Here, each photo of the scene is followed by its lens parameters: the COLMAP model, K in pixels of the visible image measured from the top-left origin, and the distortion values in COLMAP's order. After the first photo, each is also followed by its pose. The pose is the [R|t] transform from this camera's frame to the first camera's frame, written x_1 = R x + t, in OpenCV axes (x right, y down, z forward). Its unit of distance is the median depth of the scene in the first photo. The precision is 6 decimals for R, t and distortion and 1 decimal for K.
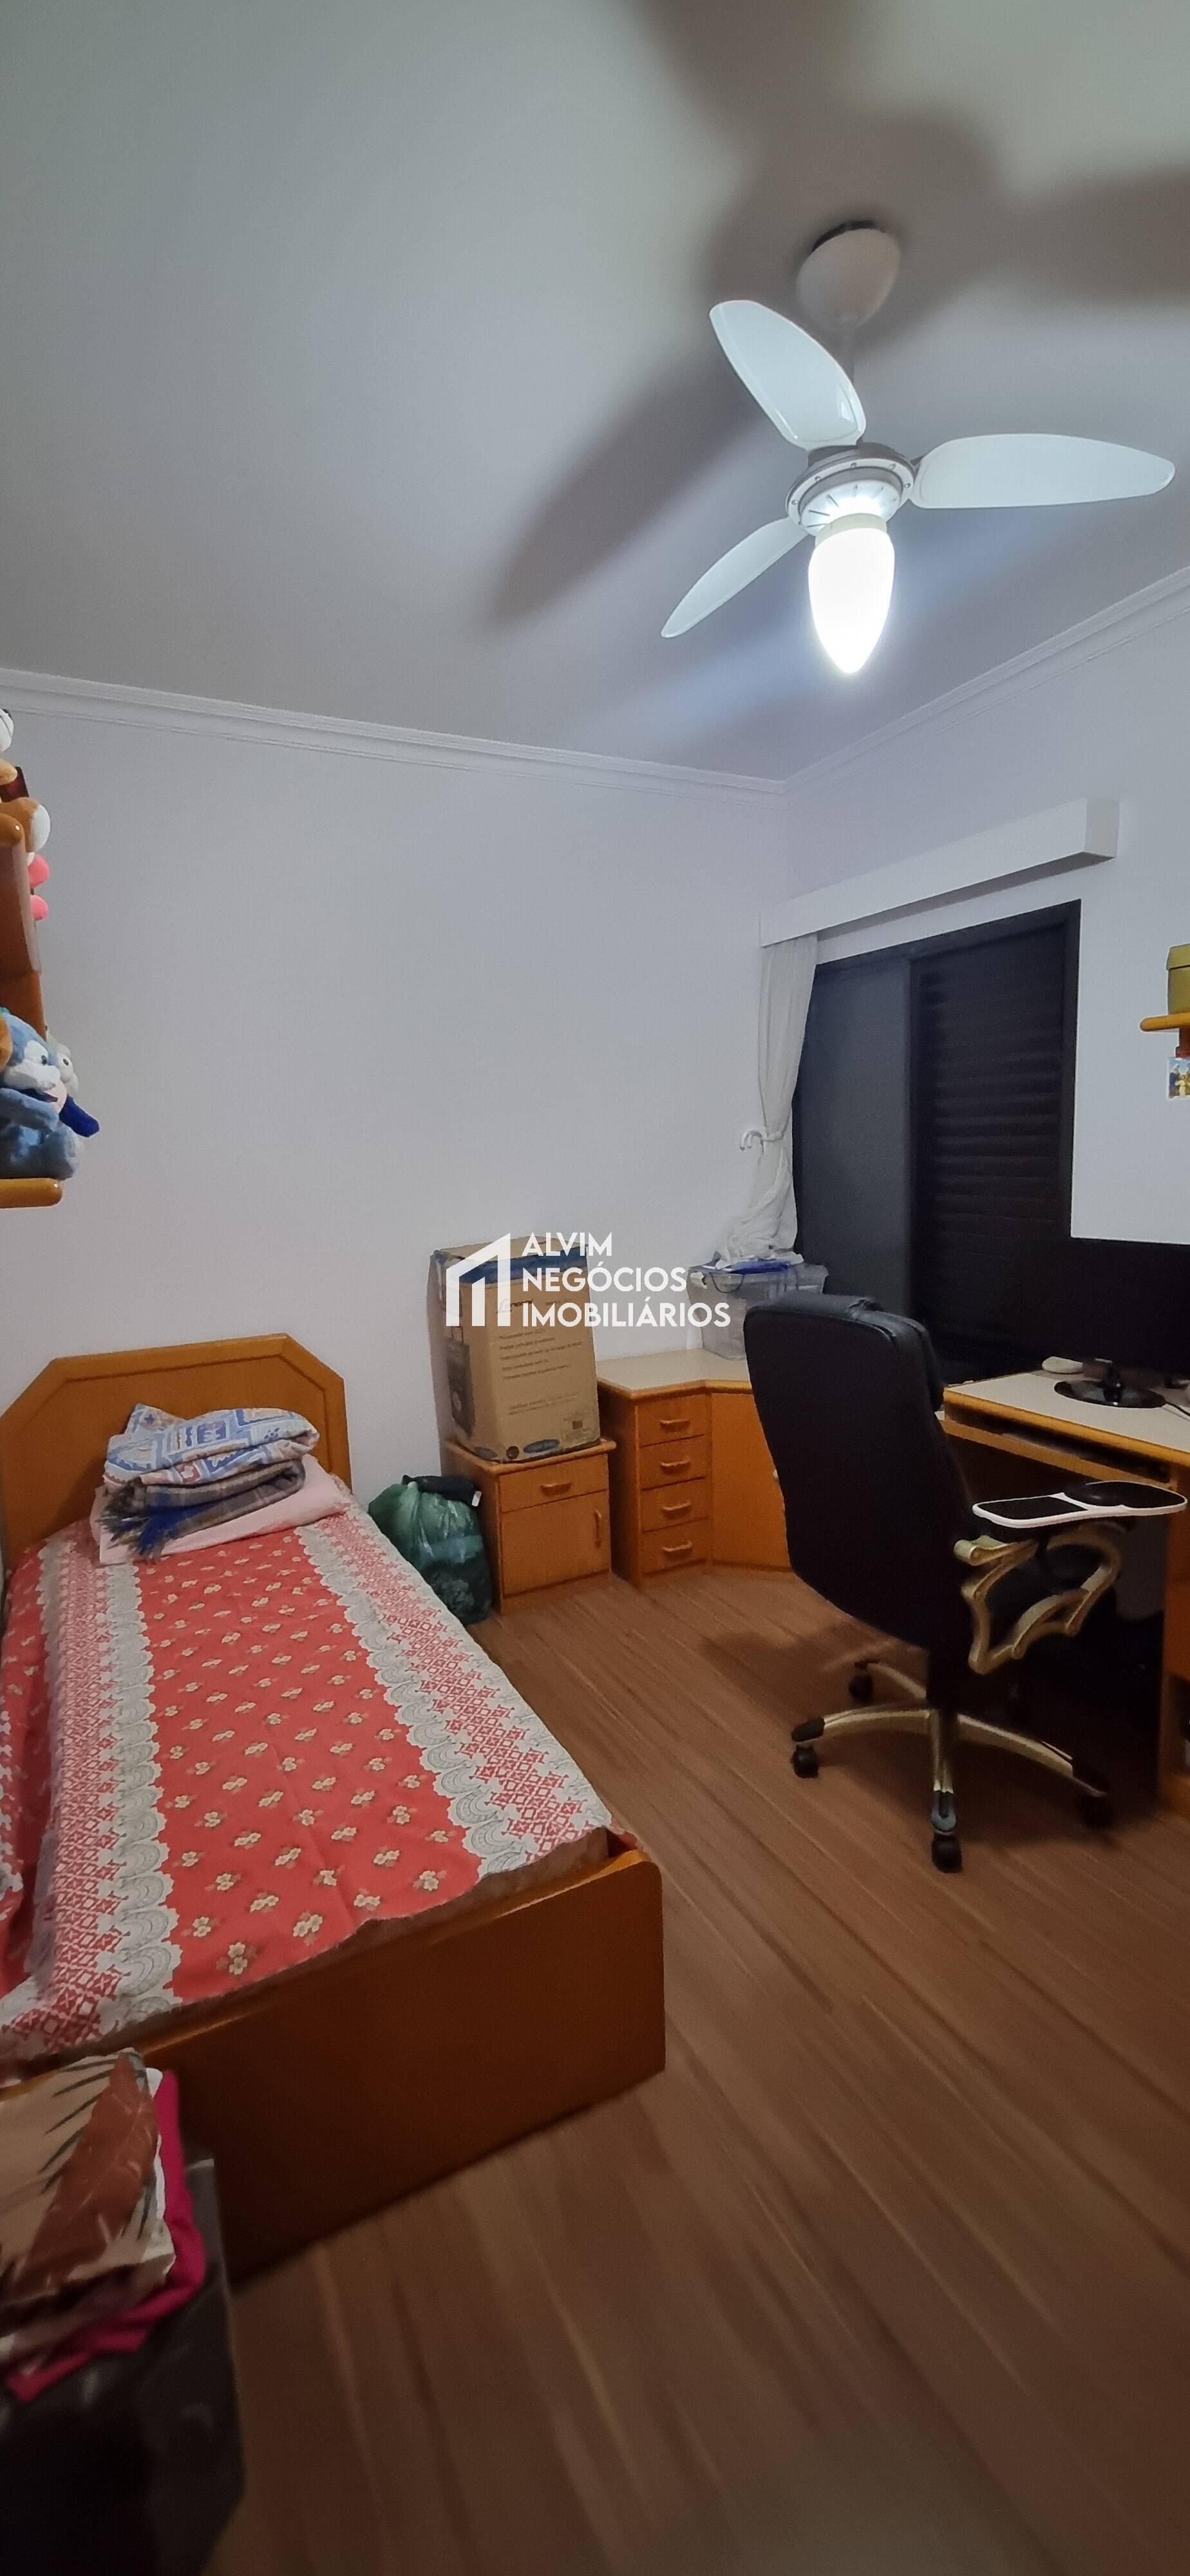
lens RADIAL K [[1015.4, 0, 564.2], [0, 1015.4, 1287.5], [0, 0, 1]] dist [0.009228, -0.005990]
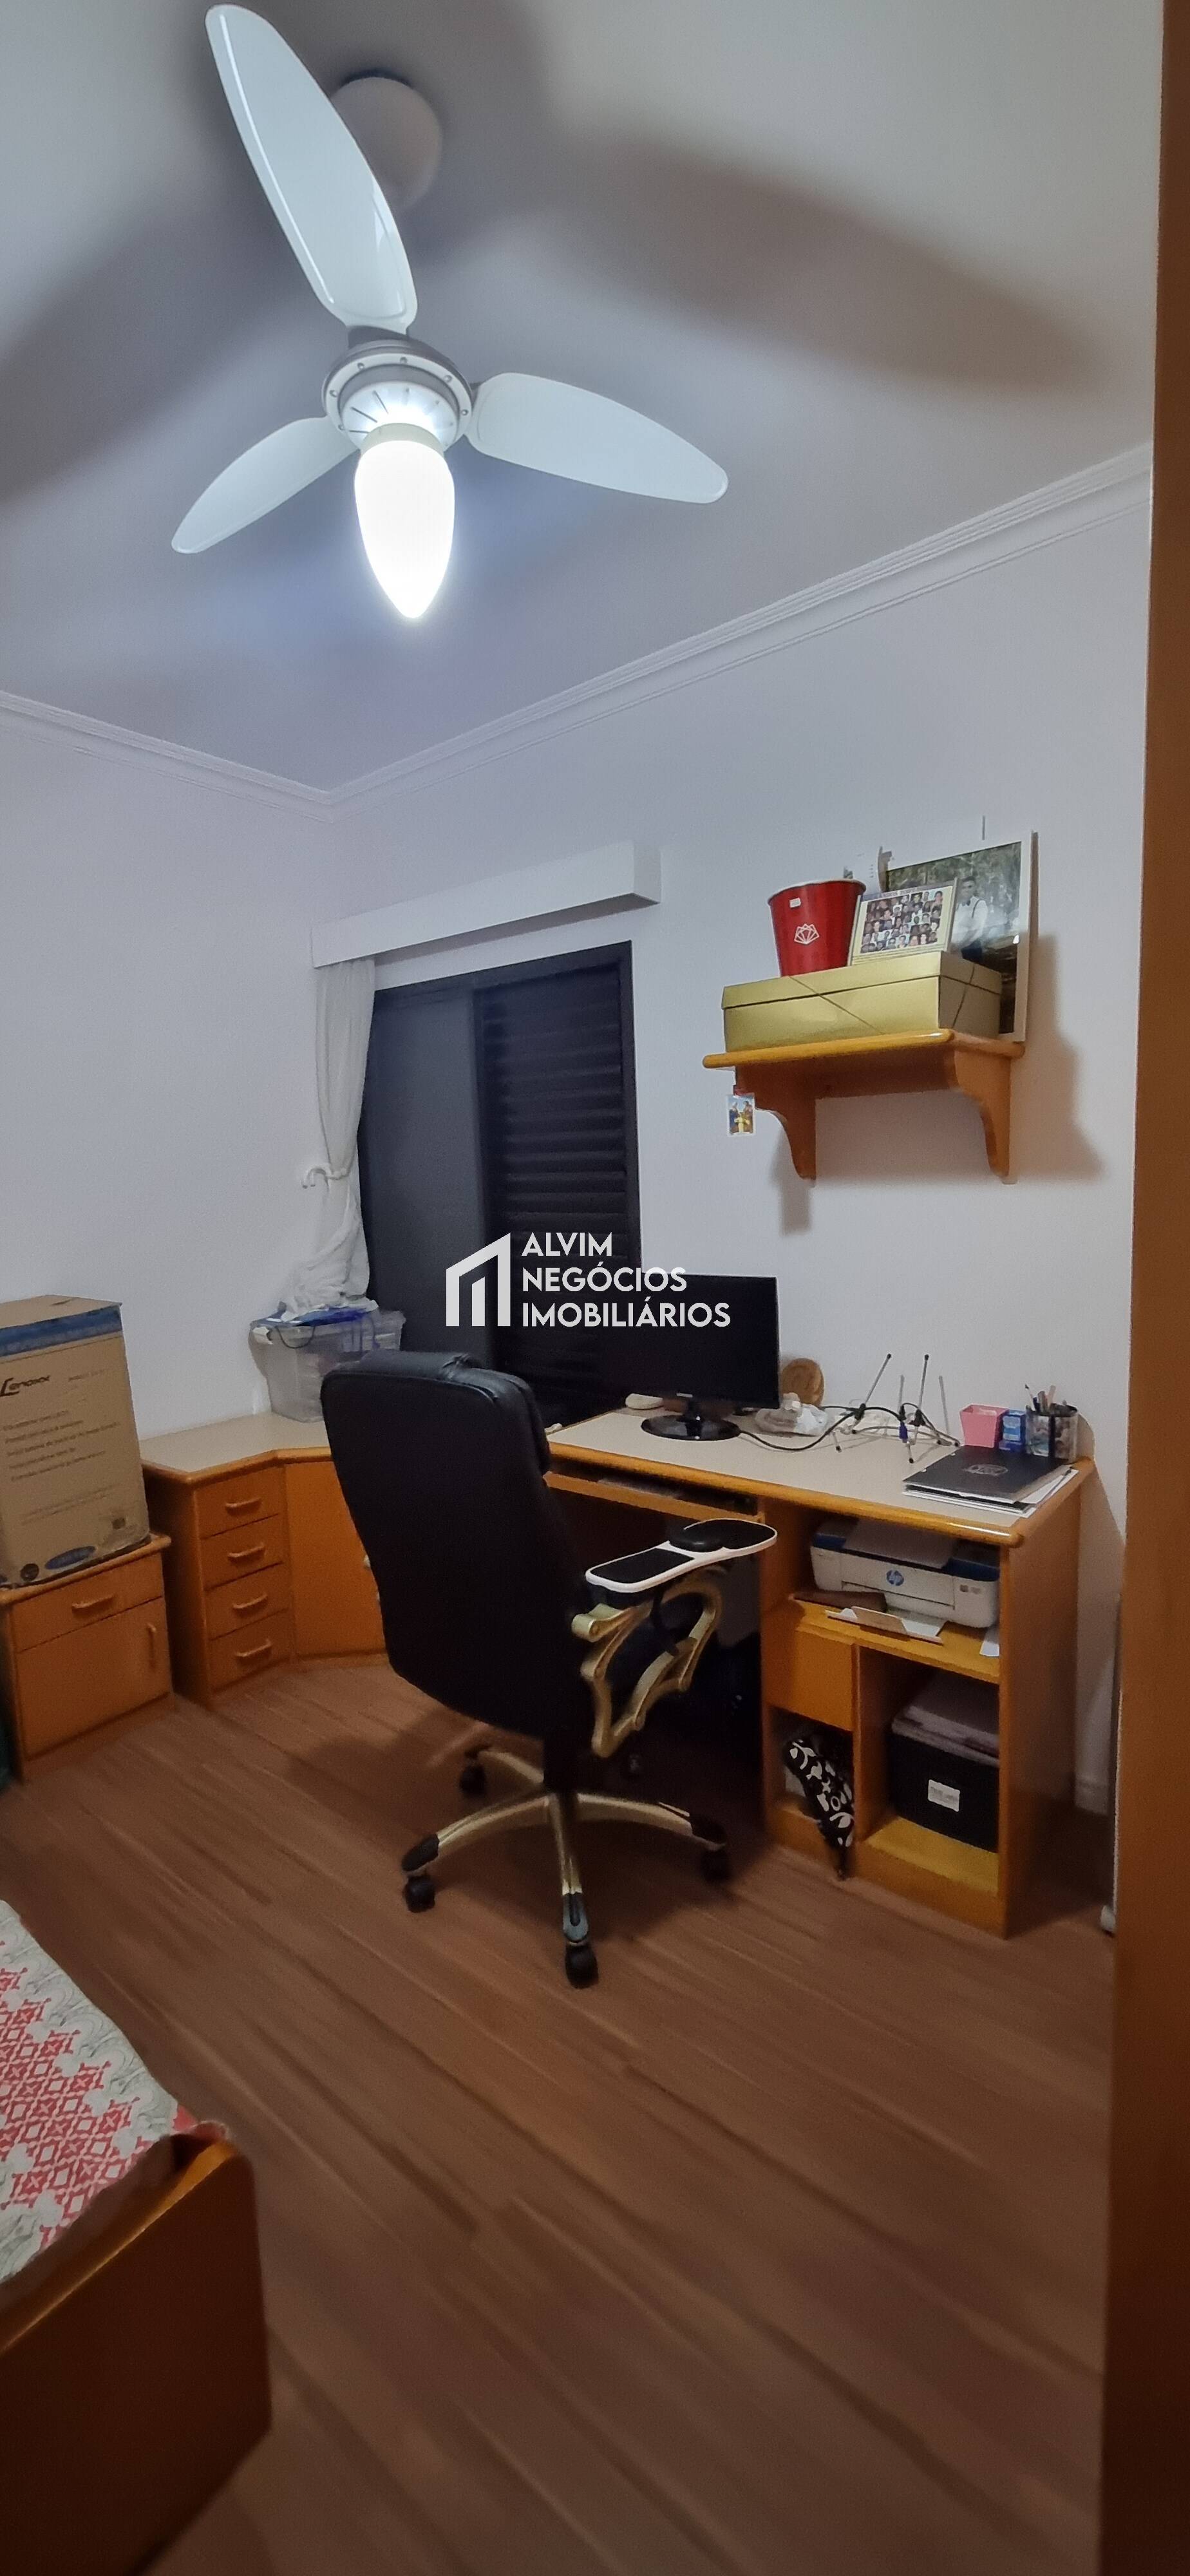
lens RADIAL K [[1015.4, 0, 564.2], [0, 1015.4, 1287.5], [0, 0, 1]] dist [0.009228, -0.005990]
pose [[0.911243, -0.044951, 0.409409, 0.017558], [0.060996, 0.997794, -0.026210, -0.015031], [-0.407328, 0.048856, 0.911974, 0.131341]]
